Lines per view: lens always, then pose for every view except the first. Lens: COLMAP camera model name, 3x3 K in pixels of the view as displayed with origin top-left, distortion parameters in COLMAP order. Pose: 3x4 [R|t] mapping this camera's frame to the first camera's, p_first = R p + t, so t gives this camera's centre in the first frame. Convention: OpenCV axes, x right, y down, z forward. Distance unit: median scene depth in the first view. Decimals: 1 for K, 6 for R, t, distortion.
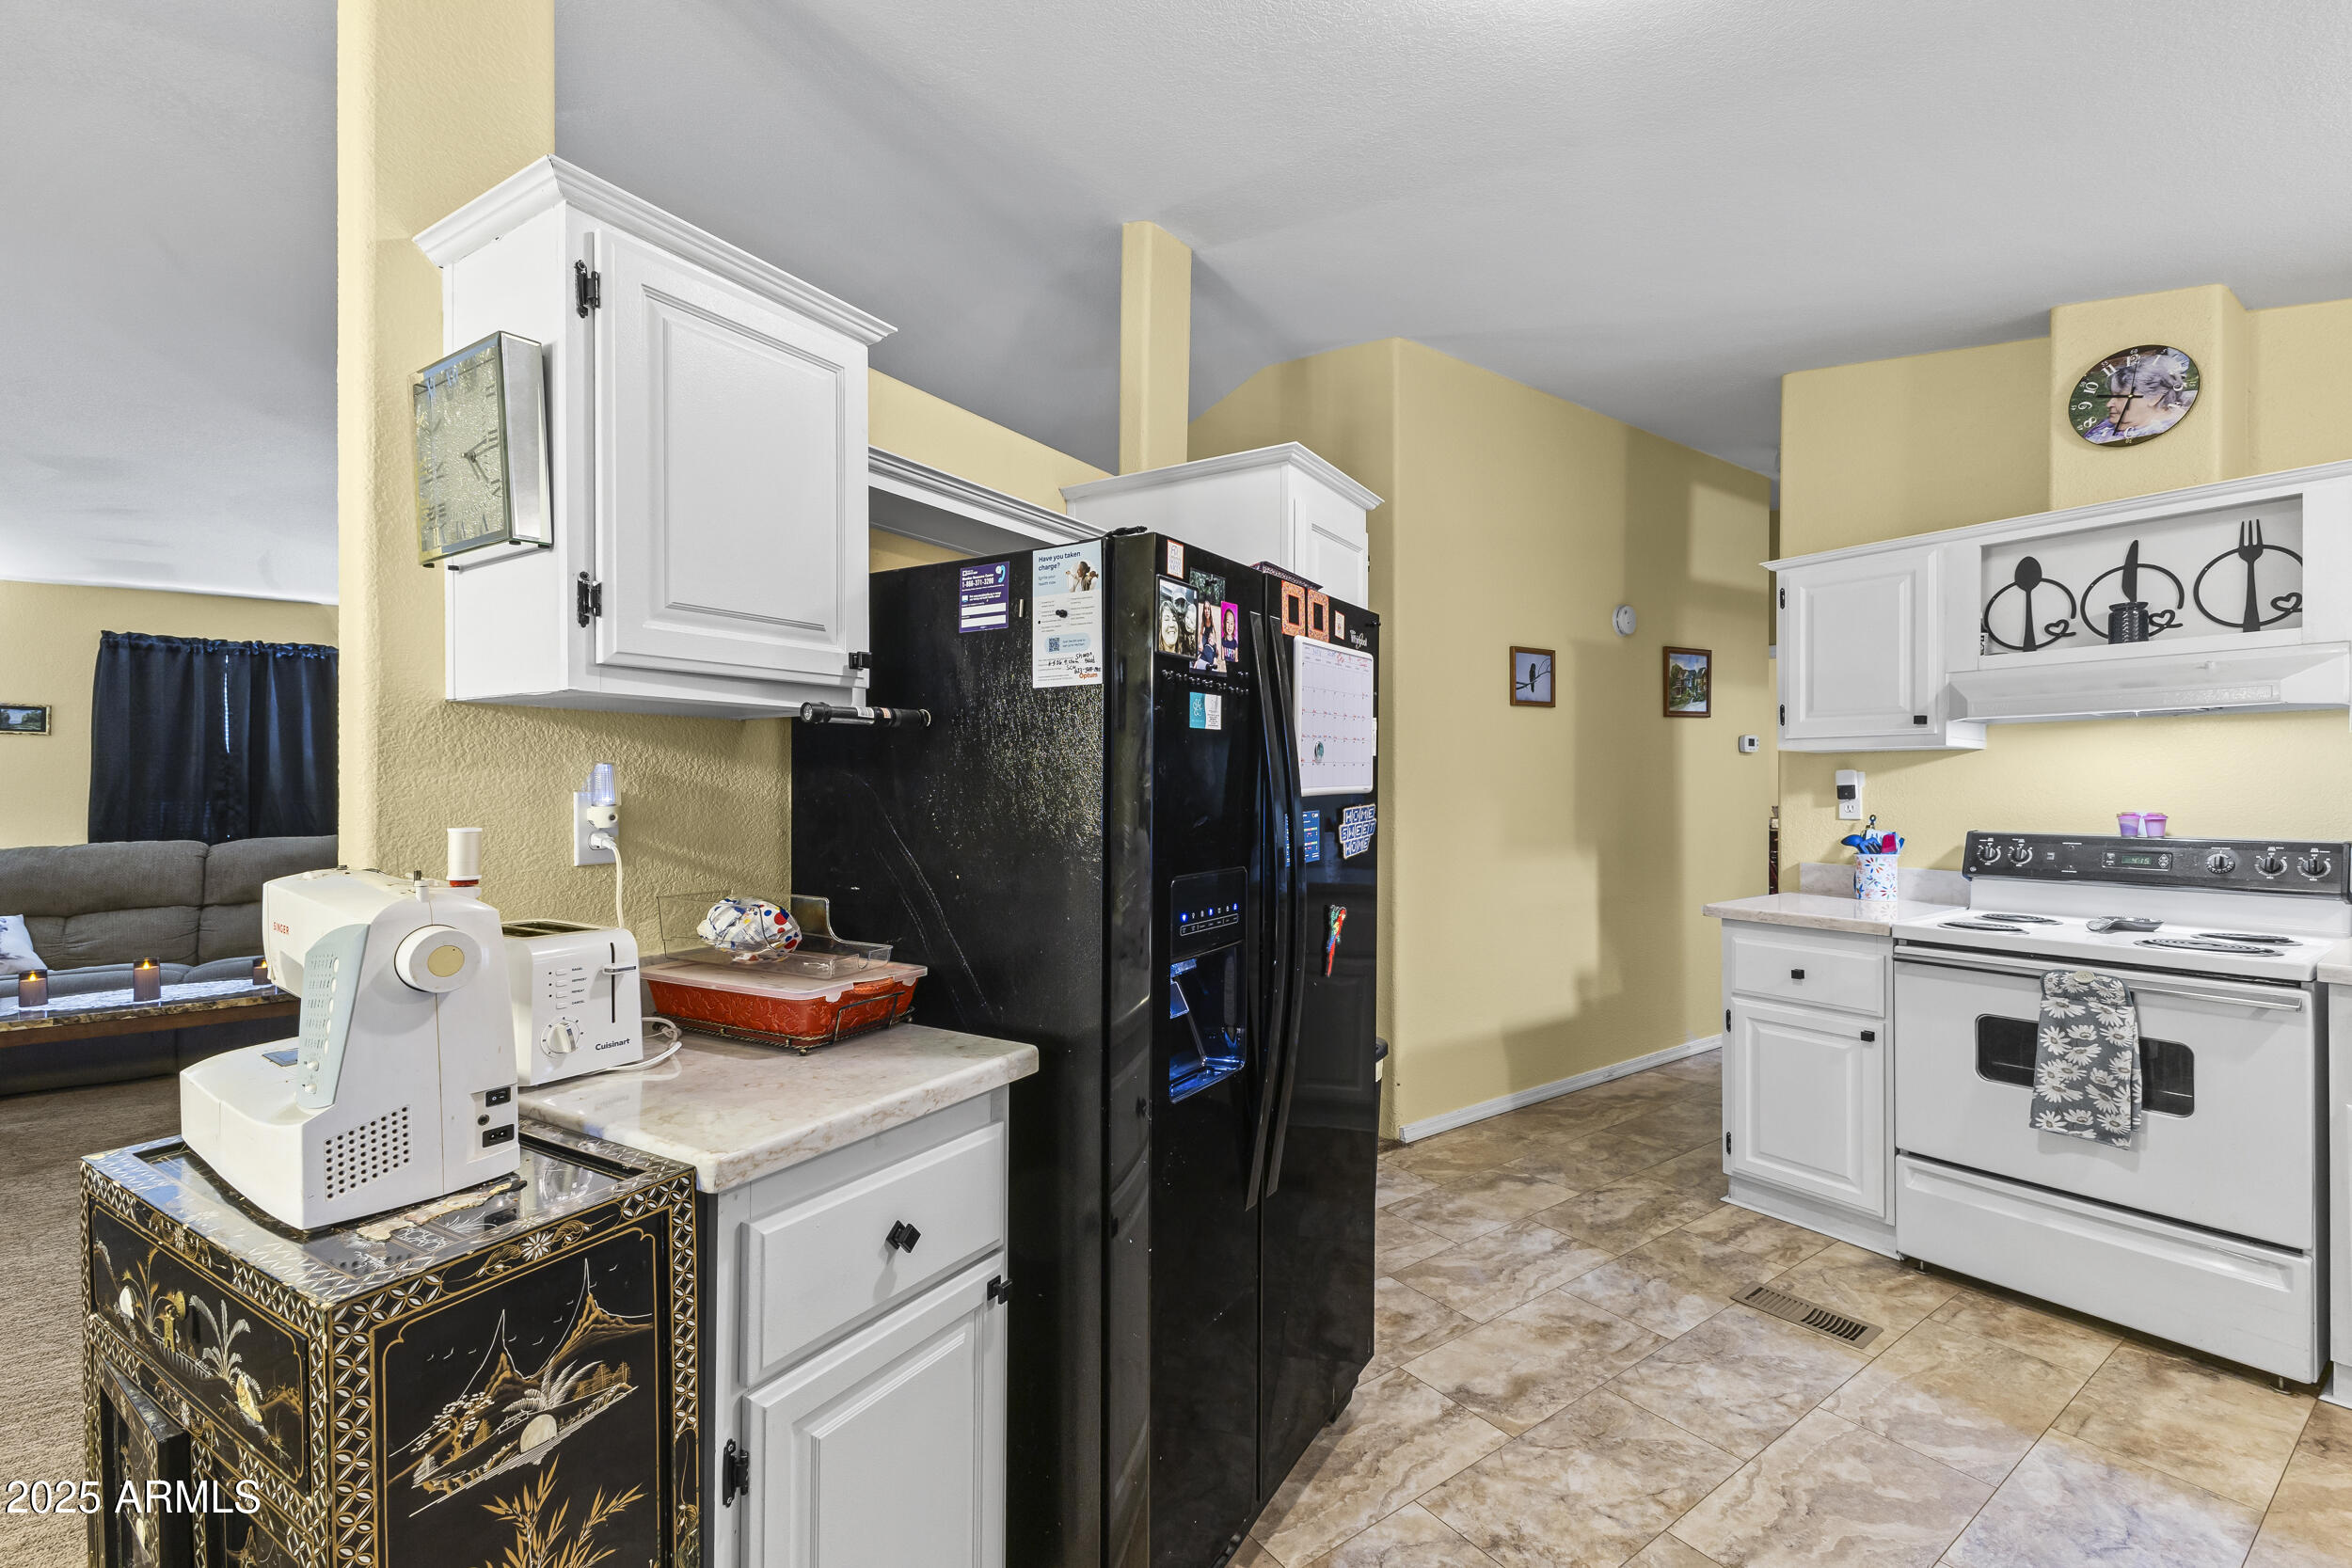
lens RADIAL K [[1013.9, 0, 1176.0], [0, 1013.9, 784.0], [0, 0, 1]] dist [0.002891, 0.000295]
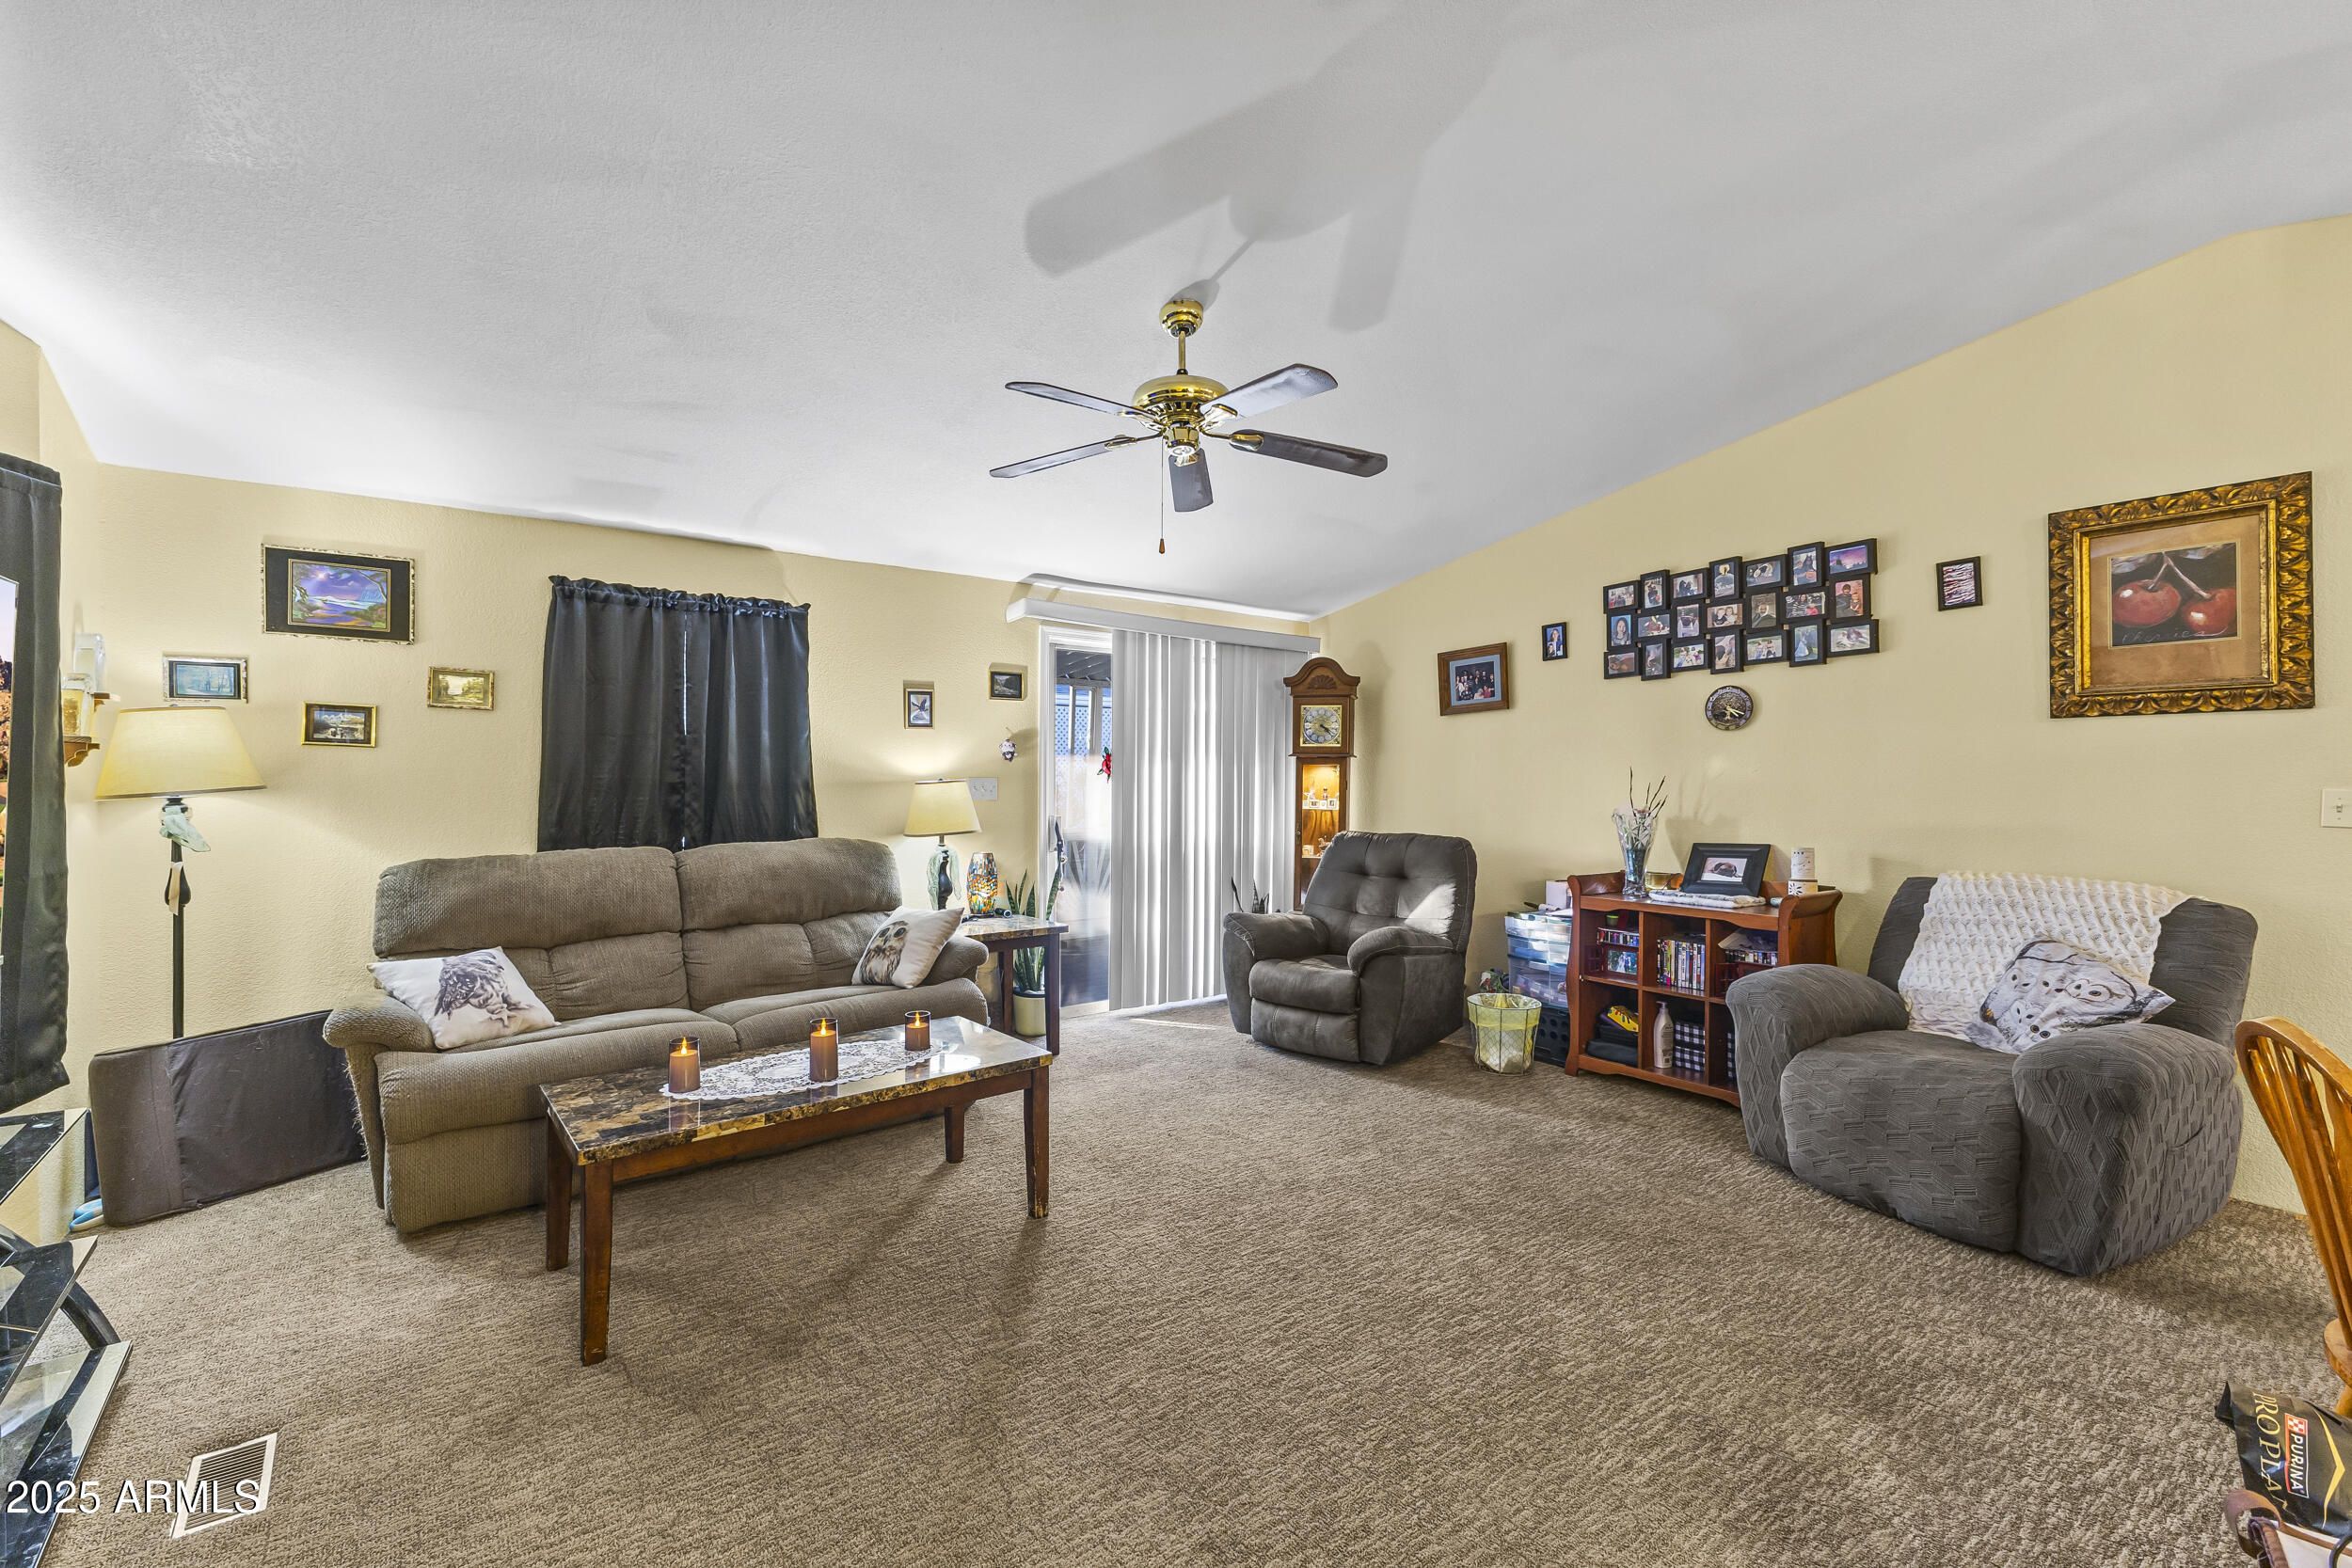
lens RADIAL K [[1017.6, 0, 1181.2], [0, 1017.6, 770.8], [0, 0, 1]] dist [0.004019, 0.000486]
pose [[0.999550, 0.004041, 0.029710, -0.608099], [-0.003717, 0.999933, -0.010958, 0.004548], [-0.029752, 0.010842, 0.999499, 0.214598]]
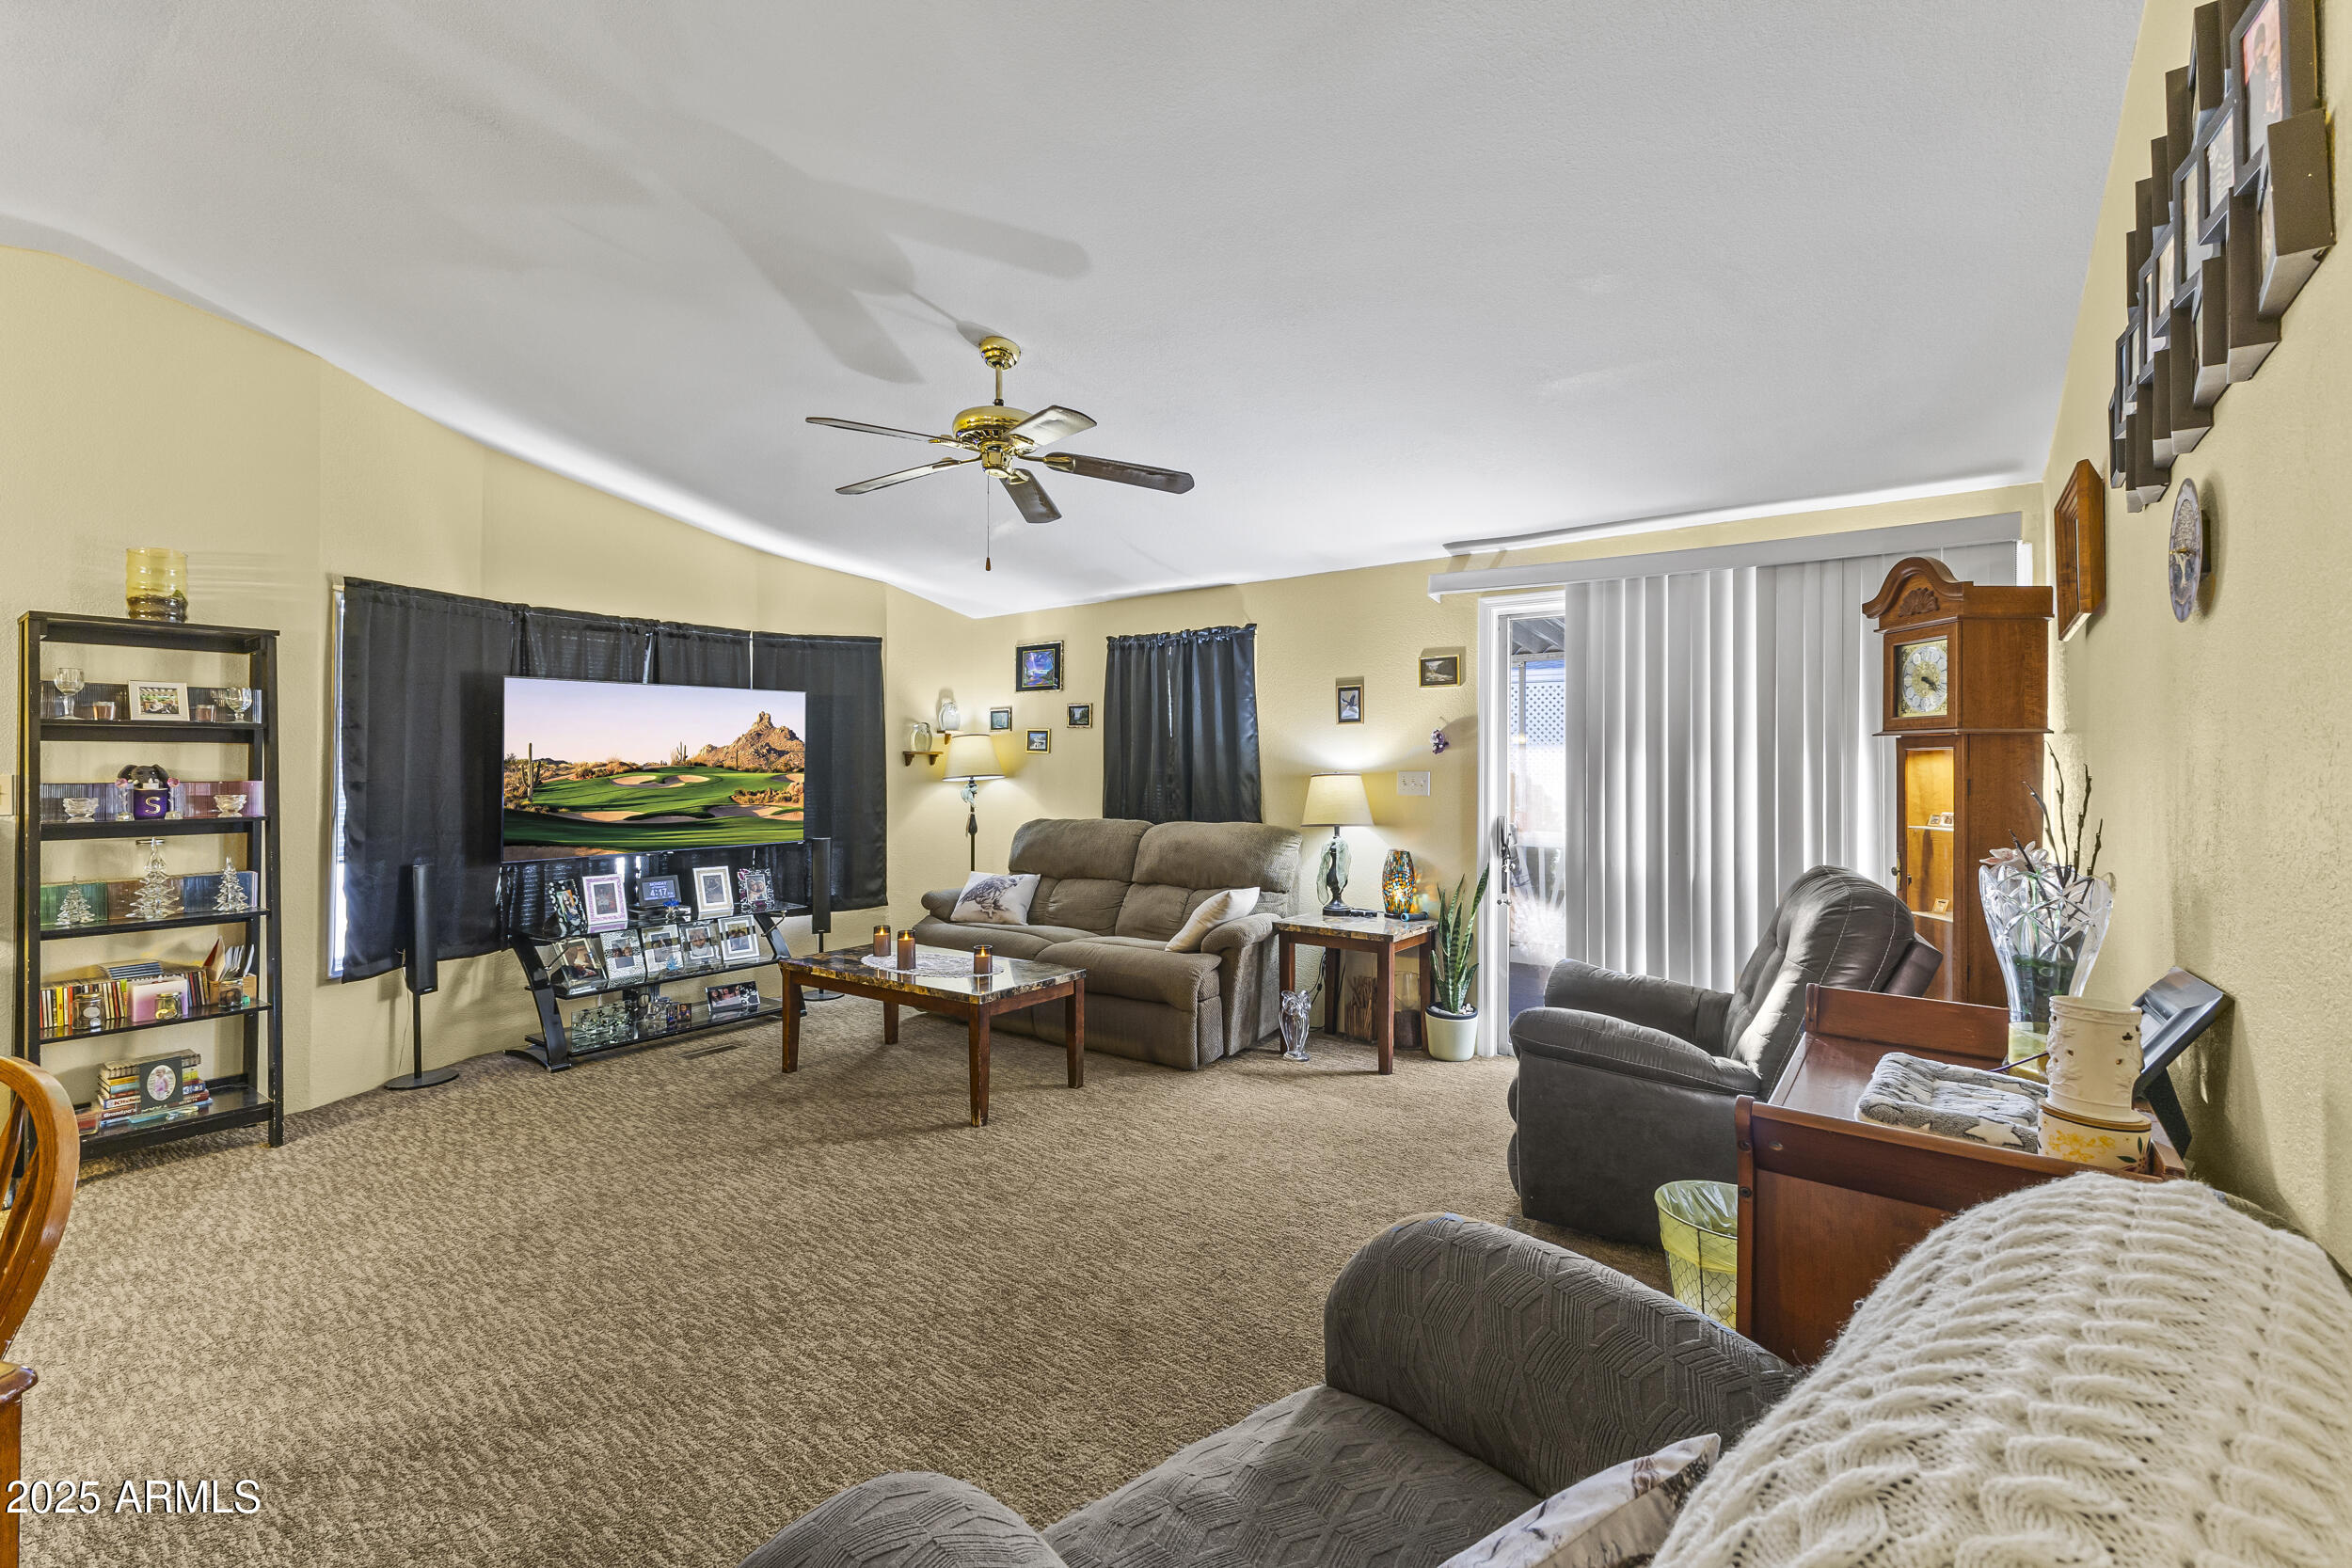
lens RADIAL K [[1017.6, 0, 1181.2], [0, 1017.6, 770.8], [0, 0, 1]] dist [0.004019, 0.000486]
pose [[0.297148, 0.007685, -0.954800, 0.083882], [-0.004135, 0.999969, 0.006762, -0.005214], [0.954822, 0.001938, 0.297171, 0.739784]]
